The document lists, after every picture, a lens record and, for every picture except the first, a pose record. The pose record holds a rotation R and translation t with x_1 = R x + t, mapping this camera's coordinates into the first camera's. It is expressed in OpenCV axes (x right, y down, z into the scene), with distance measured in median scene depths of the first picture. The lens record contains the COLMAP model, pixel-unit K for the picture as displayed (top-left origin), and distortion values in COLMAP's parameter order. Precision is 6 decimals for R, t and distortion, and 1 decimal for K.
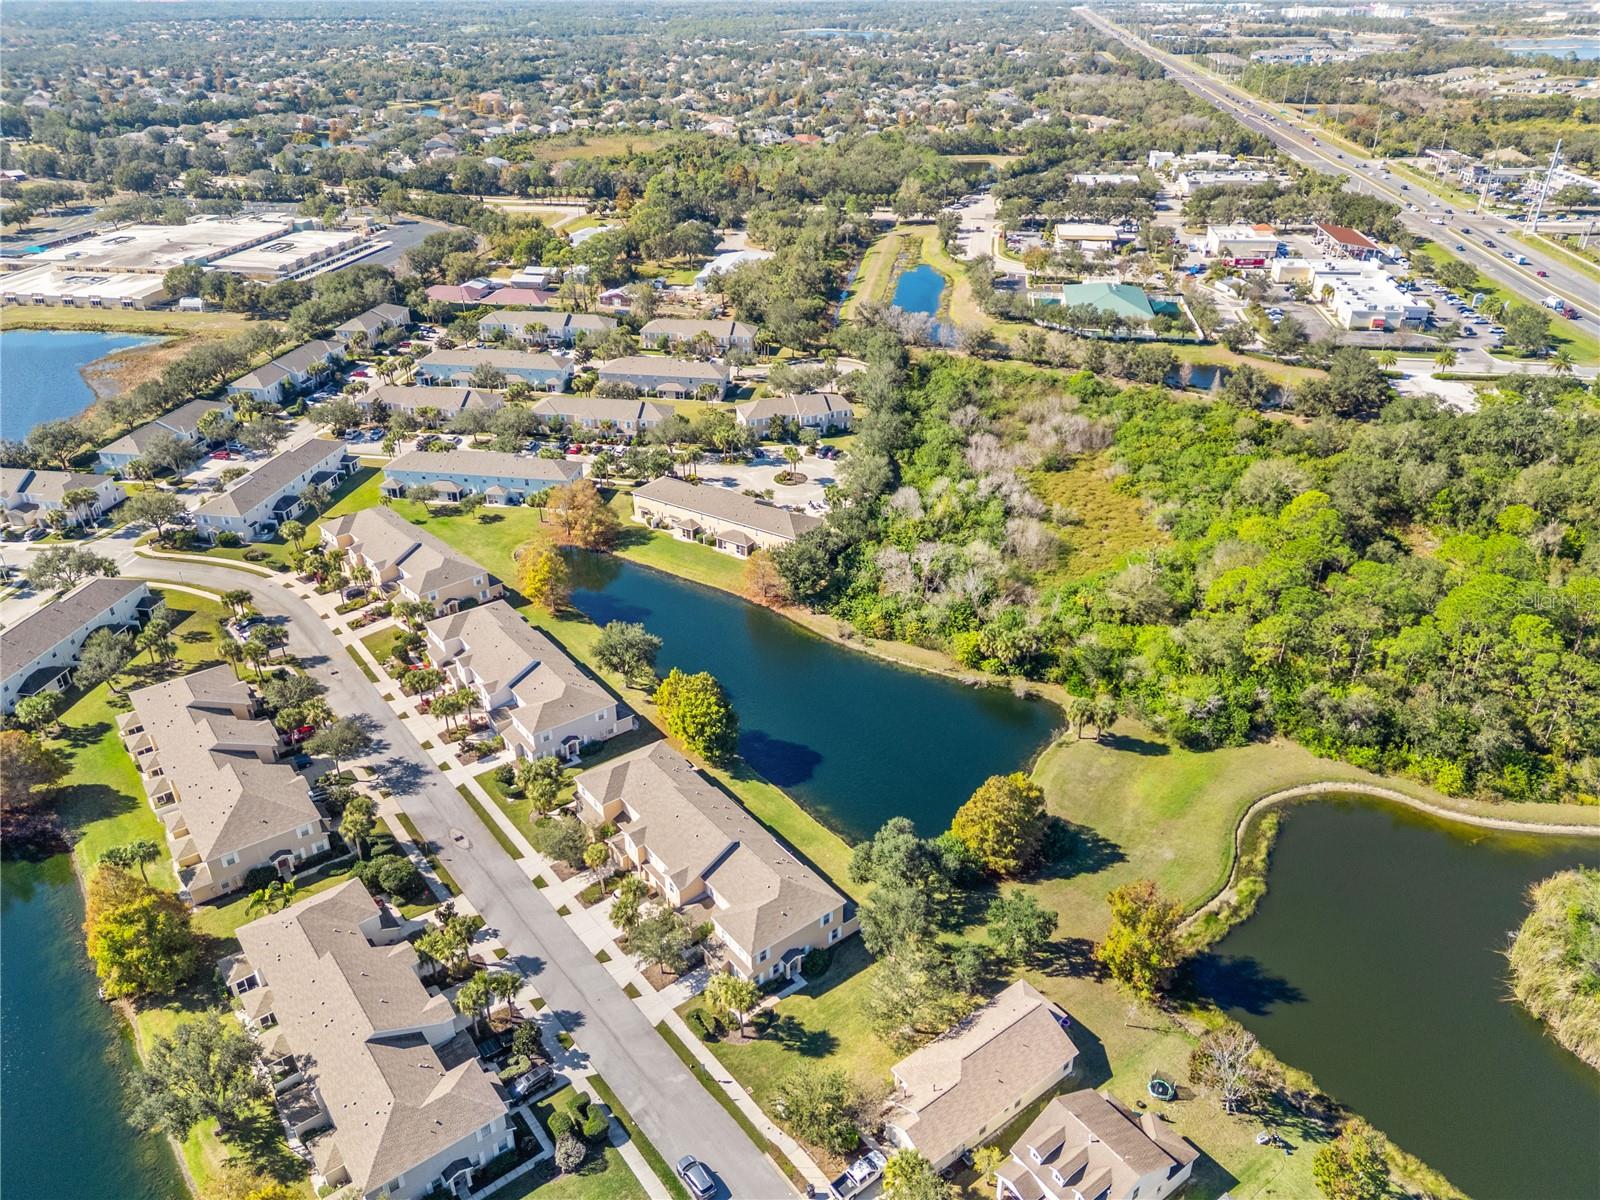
lens RADIAL K [[1069.7, 0, 822.0], [0, 1069.7, 598.2], [0, 0, 1]] dist [0.057621, -0.049740]
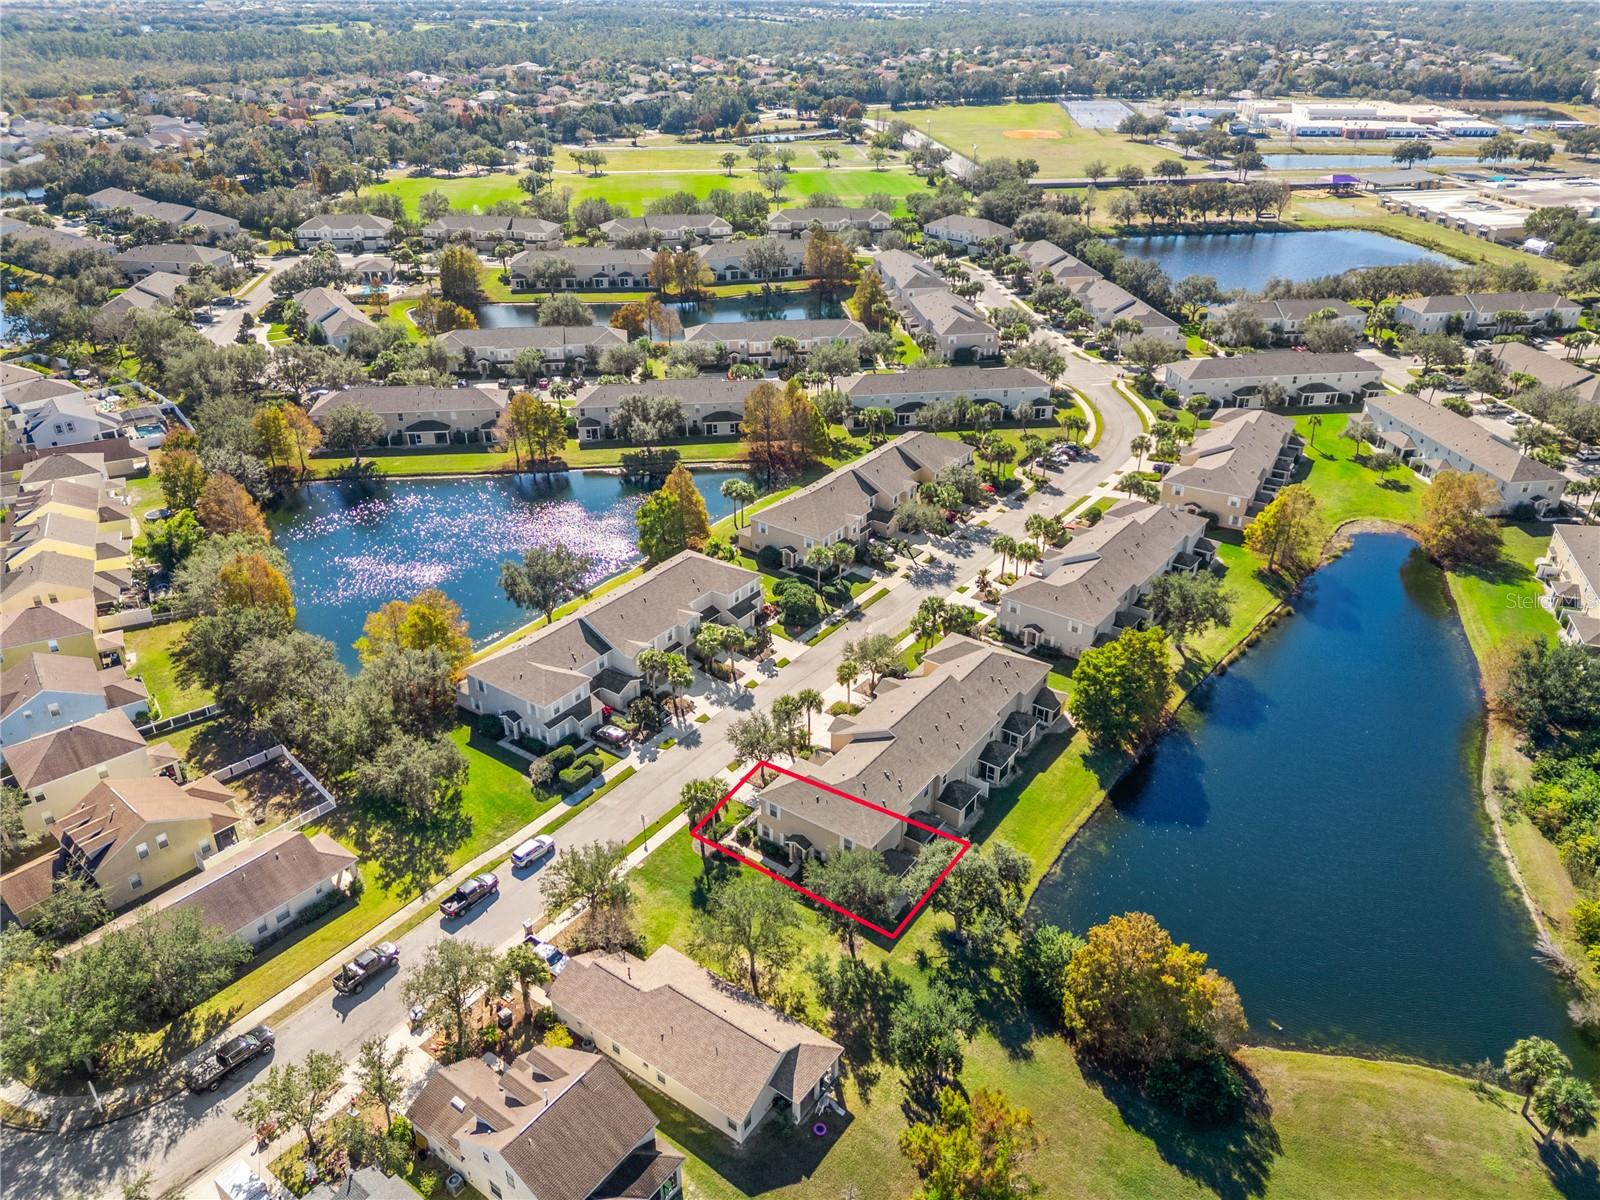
lens RADIAL K [[1128.0, 0, 800.6], [0, 1128.0, 600.1], [0, 0, 1]] dist [0.059916, -0.067915]
pose [[0.307337, 0.470972, -0.826879, 0.483290], [-0.464801, 0.832526, 0.301430, -0.083515], [0.830364, 0.291694, 0.474775, 0.379386]]
